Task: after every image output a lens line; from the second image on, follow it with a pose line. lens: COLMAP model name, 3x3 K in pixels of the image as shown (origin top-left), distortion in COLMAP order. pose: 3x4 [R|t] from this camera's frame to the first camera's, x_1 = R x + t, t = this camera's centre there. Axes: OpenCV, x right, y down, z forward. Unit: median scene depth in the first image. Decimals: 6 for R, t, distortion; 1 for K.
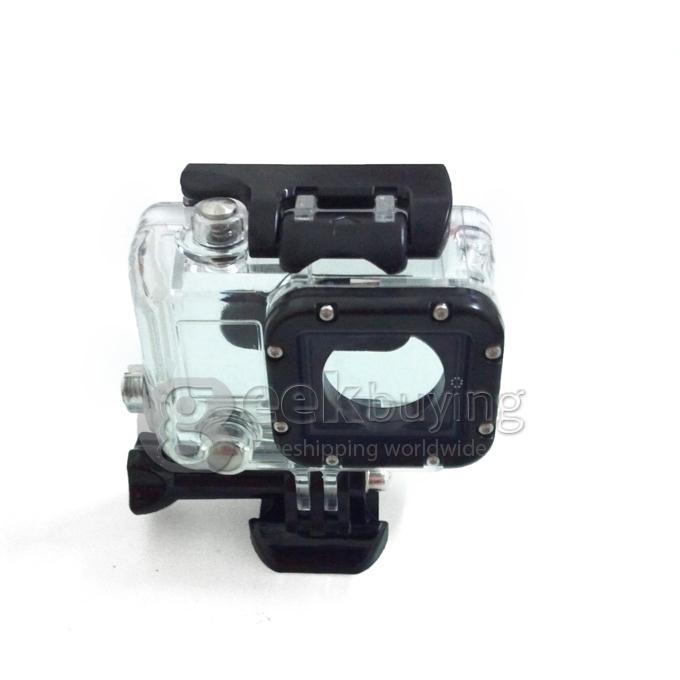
lens RADIAL K [[762.3, 0, 340.0], [0, 762.3, 340.0], [0, 0, 1]] dist [0.004122, 0.004373]
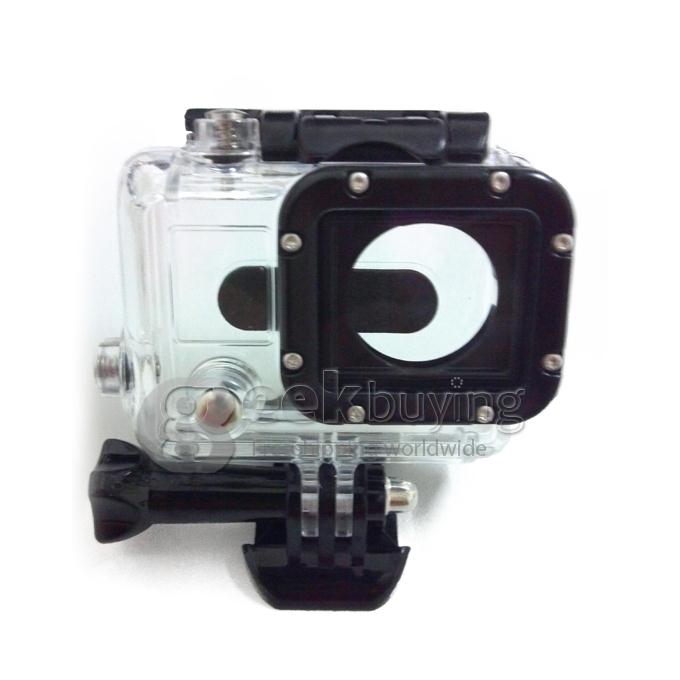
lens RADIAL K [[762.3, 0, 340.0], [0, 762.3, 340.0], [0, 0, 1]] dist [0.004122, 0.004373]
pose [[0.999697, 0.010733, 0.022161, -0.037968], [-0.005326, 0.972949, -0.230958, 0.222778], [-0.024040, 0.230770, 0.972711, 0.176885]]
